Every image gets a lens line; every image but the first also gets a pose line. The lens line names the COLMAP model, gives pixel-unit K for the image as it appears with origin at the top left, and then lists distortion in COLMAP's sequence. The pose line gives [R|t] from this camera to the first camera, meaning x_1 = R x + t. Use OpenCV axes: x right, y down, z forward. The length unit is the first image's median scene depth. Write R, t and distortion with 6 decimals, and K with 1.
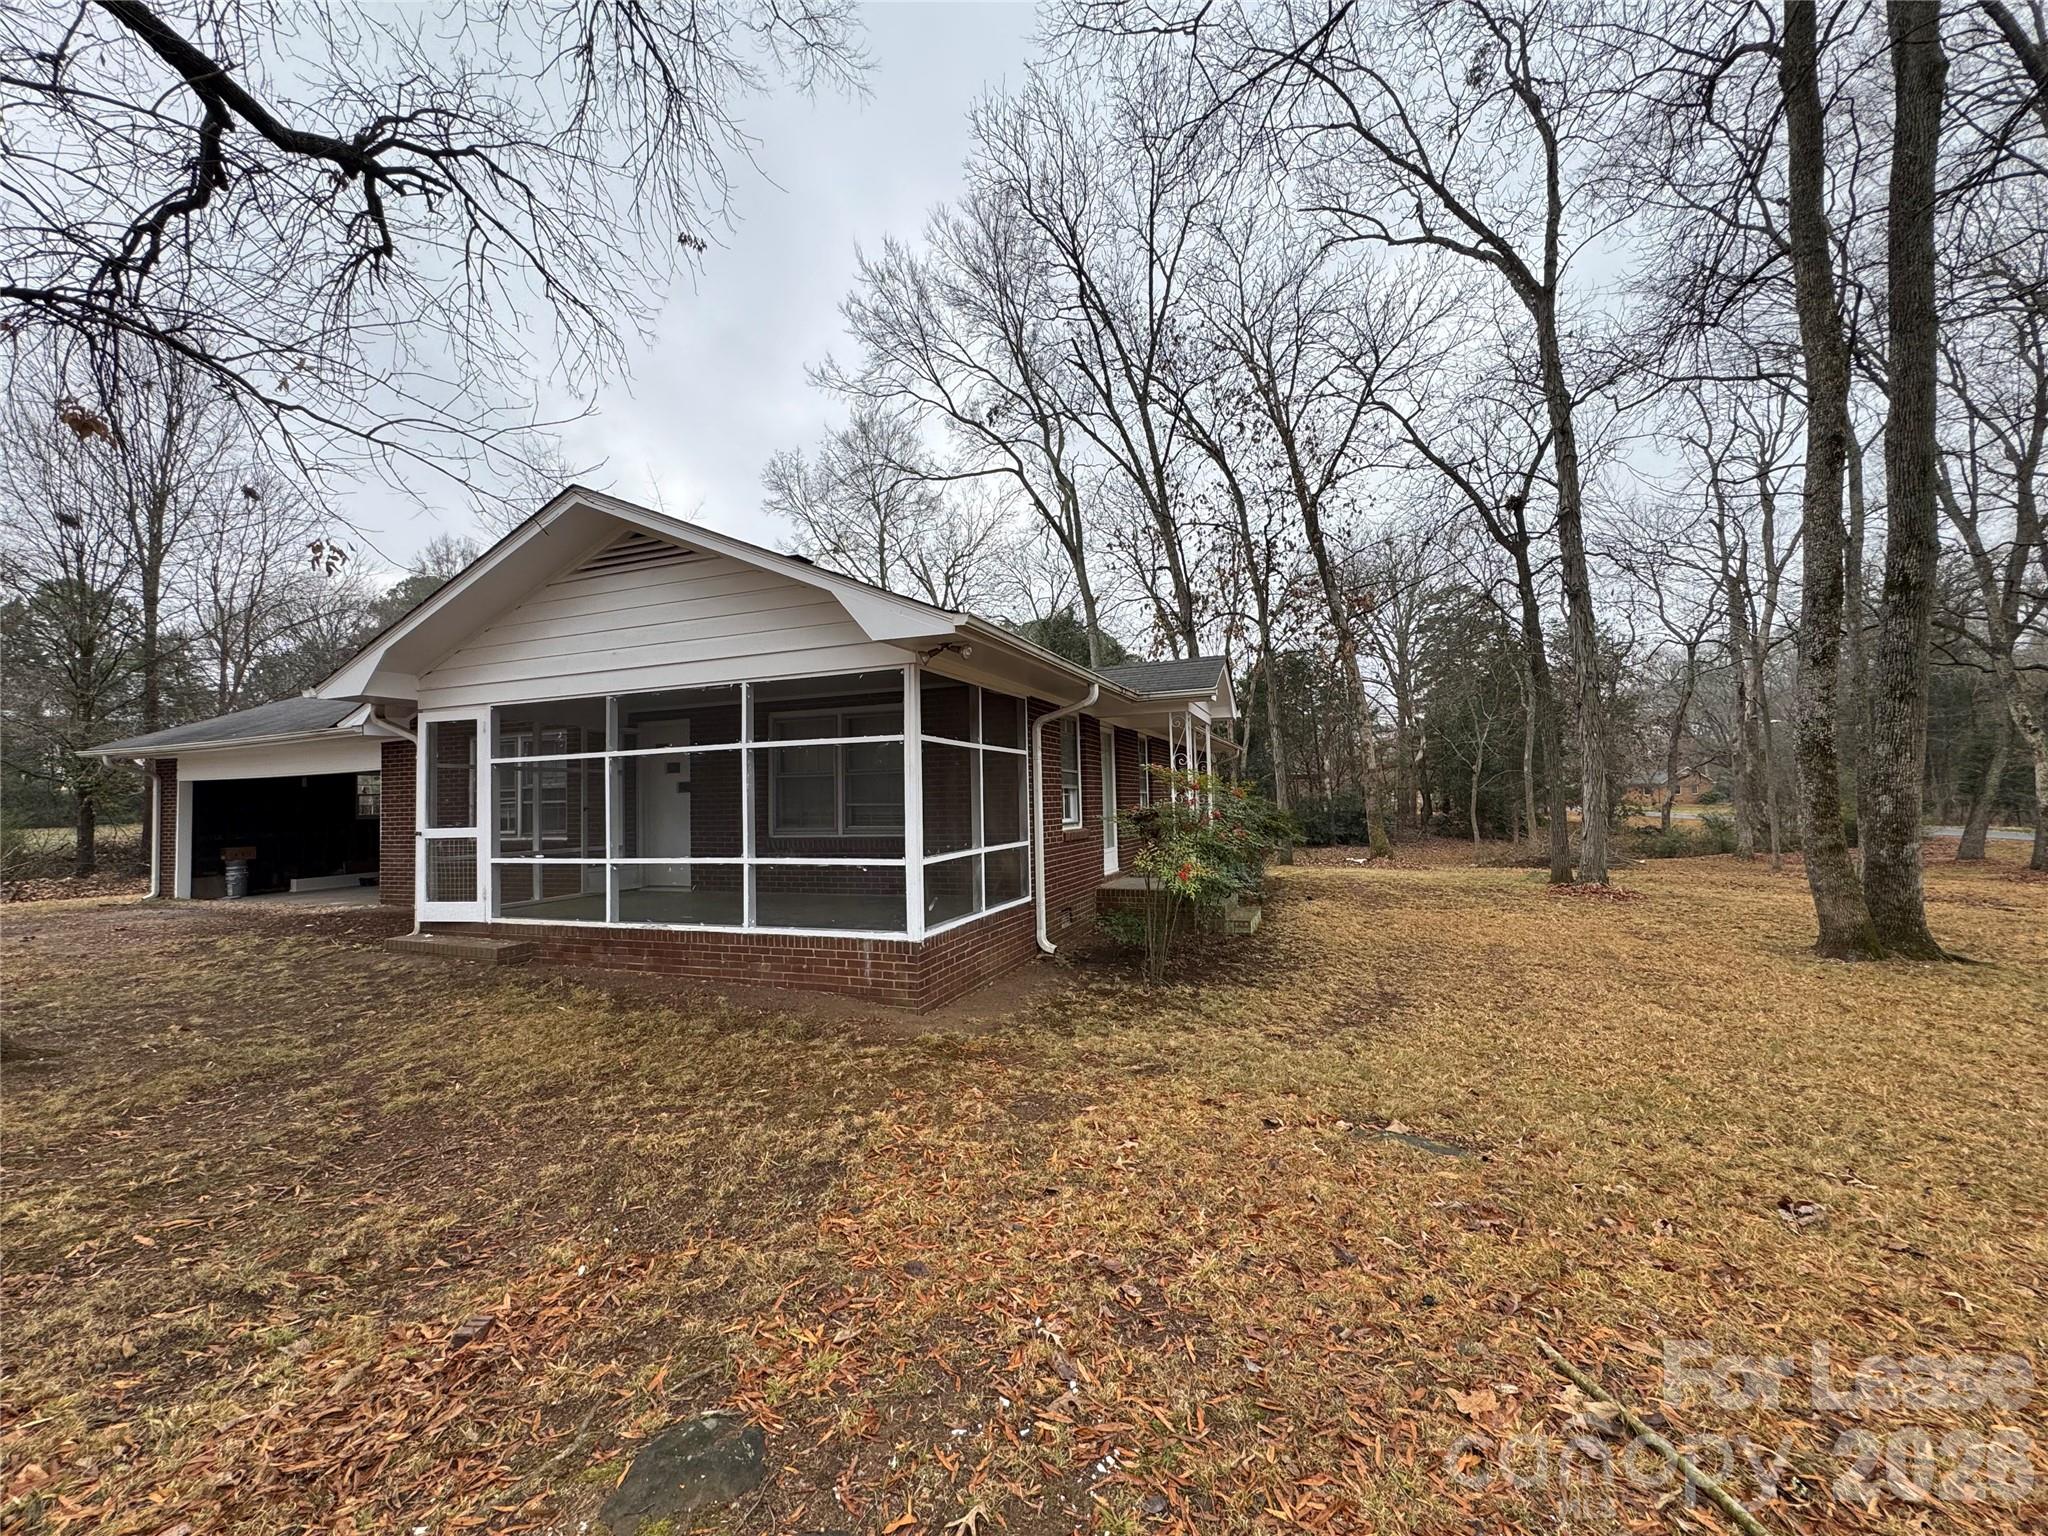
lens RADIAL K [[817.1, 0, 1025.1], [0, 817.1, 766.9], [0, 0, 1]] dist [-0.000249, -0.000027]
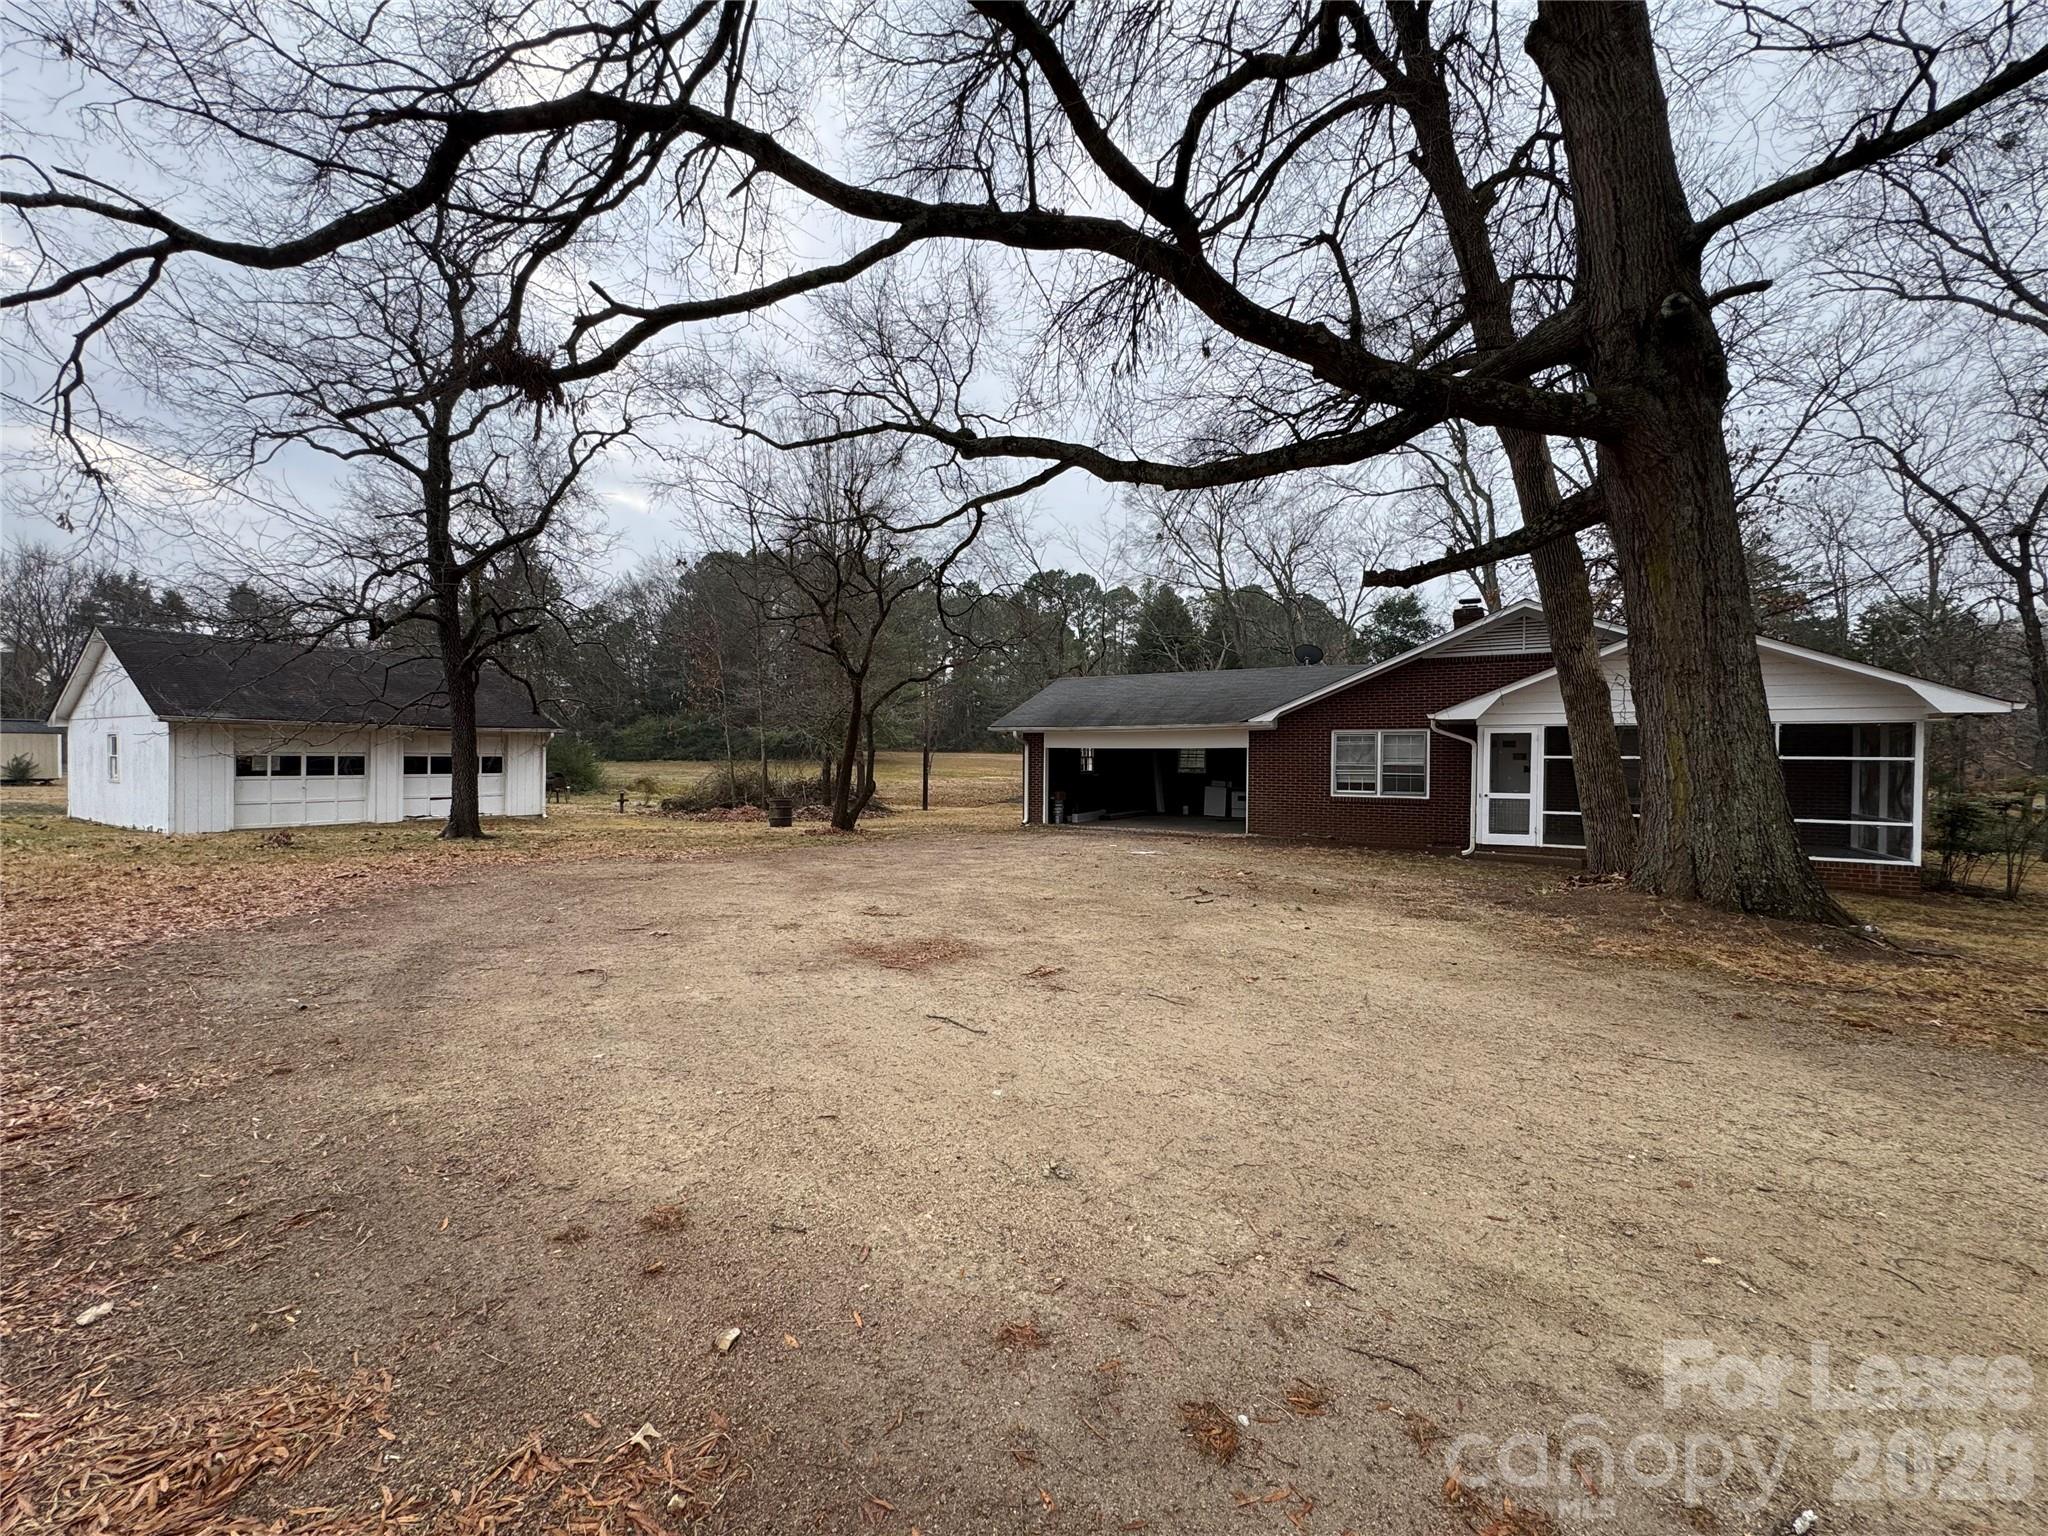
lens RADIAL K [[817.1, 0, 1023.0], [0, 817.1, 767.2], [0, 0, 1]] dist [-0.000249, -0.000027]
pose [[0.985678, 0.033149, -0.165350, -1.463884], [-0.024445, 0.998220, 0.054402, -0.054177], [0.166859, -0.049581, 0.984733, -0.947809]]
